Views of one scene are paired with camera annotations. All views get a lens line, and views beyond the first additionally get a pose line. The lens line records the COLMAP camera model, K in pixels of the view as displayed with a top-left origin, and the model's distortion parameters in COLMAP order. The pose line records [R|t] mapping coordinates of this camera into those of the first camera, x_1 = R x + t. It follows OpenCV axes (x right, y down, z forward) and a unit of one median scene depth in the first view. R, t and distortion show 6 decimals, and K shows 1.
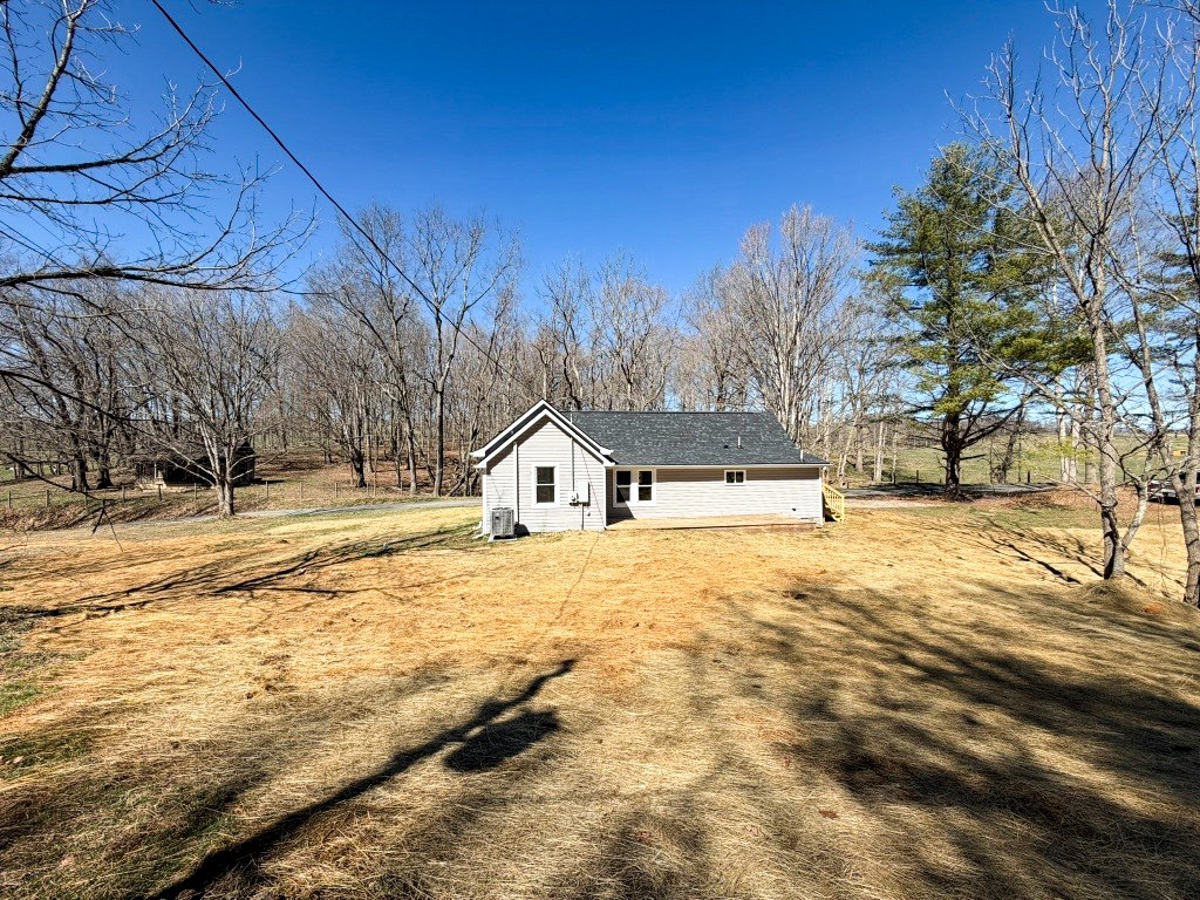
lens RADIAL K [[480.2, 0, 595.1], [0, 480.2, 449.8], [0, 0, 1]] dist [0.003408, 0.000206]
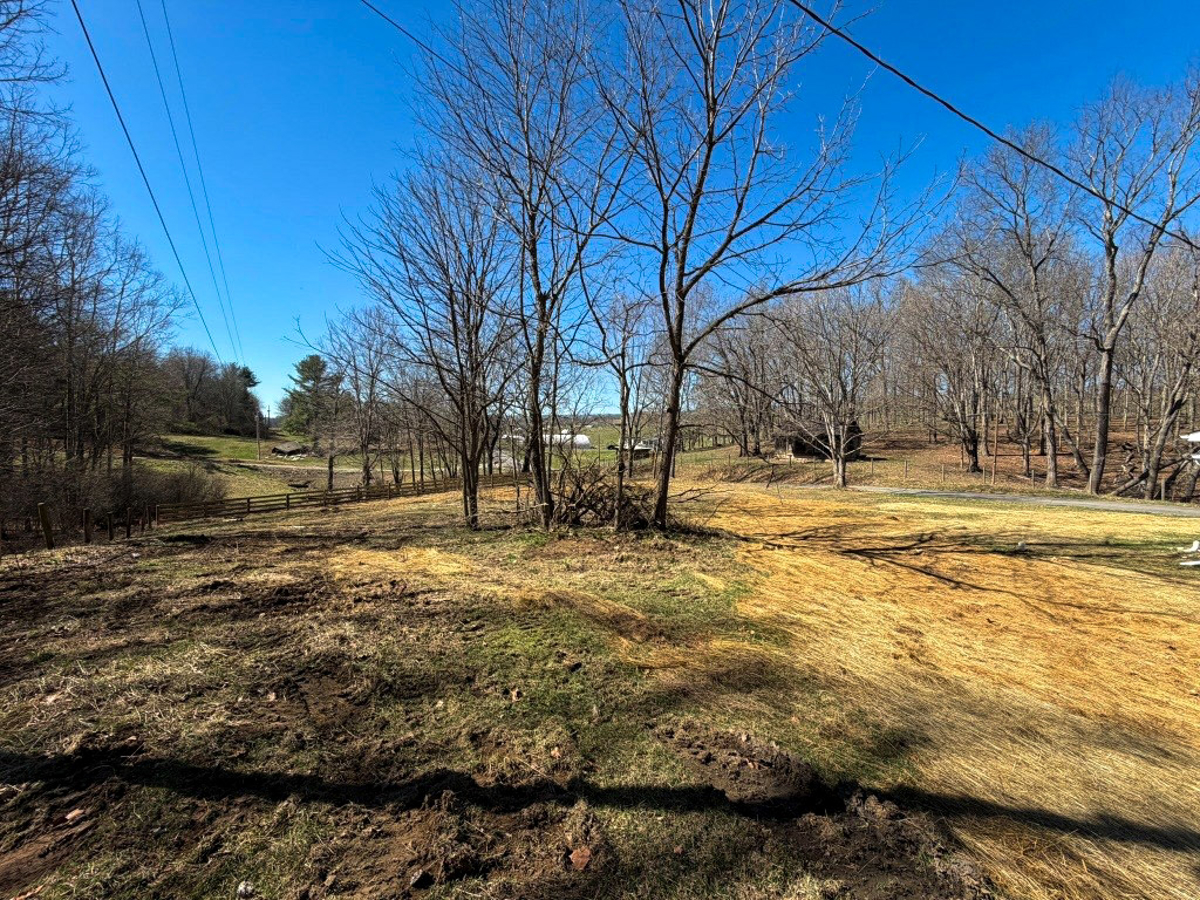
lens RADIAL K [[480.2, 0, 595.1], [0, 480.2, 449.8], [0, 0, 1]] dist [0.003408, 0.000206]
pose [[0.440489, 0.048601, -0.896441, -0.019690], [-0.009396, 0.998728, 0.049530, 0.000976], [0.897709, -0.013394, 0.440386, -0.018297]]
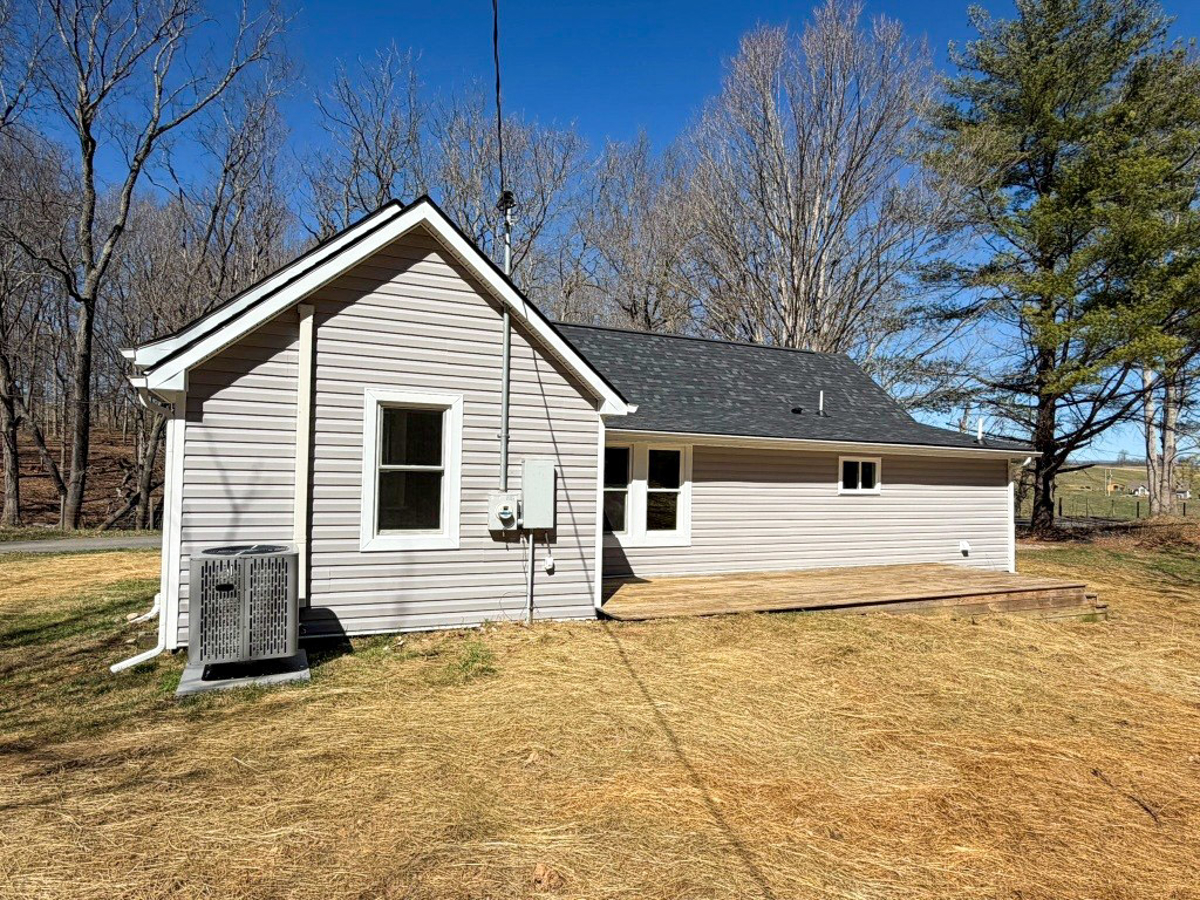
lens RADIAL K [[739.4, 0, 600.0], [0, 739.4, 450.0], [0, 0, 1]] dist [0.002057, 0.000962]
pose [[0.960725, 0.035617, 0.275208, -0.115510], [-0.029834, 0.999238, -0.025170, 0.069062], [-0.275895, 0.015971, 0.961055, 0.534622]]
